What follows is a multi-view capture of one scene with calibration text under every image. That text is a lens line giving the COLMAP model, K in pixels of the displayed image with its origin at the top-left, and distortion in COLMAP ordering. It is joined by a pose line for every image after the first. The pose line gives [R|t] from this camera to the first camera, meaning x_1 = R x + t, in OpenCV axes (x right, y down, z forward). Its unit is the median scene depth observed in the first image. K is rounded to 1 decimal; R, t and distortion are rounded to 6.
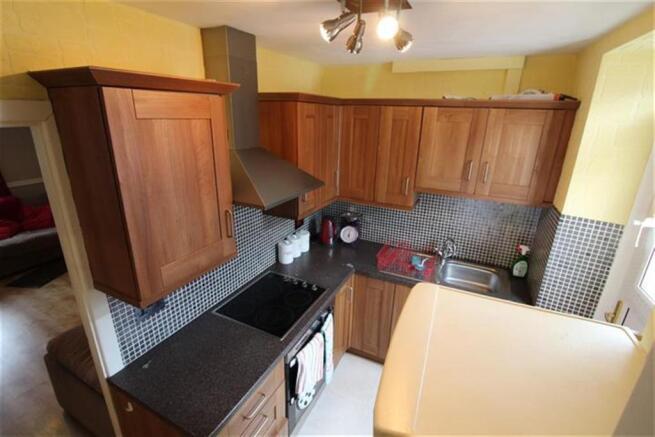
lens RADIAL K [[308.6, 0, 323.6], [0, 308.6, 217.6], [0, 0, 1]] dist [-0.006683, -0.004246]
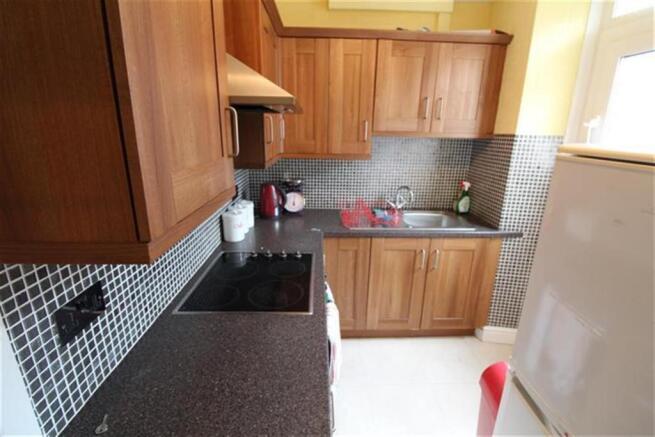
lens RADIAL K [[308.6, 0, 329.0], [0, 308.6, 217.3], [0, 0, 1]] dist [-0.006683, -0.004246]
pose [[0.879766, -0.136893, 0.455271, -0.302010], [0.152922, 0.988237, 0.001642, 0.146929], [-0.450140, 0.068177, 0.890352, 0.273848]]
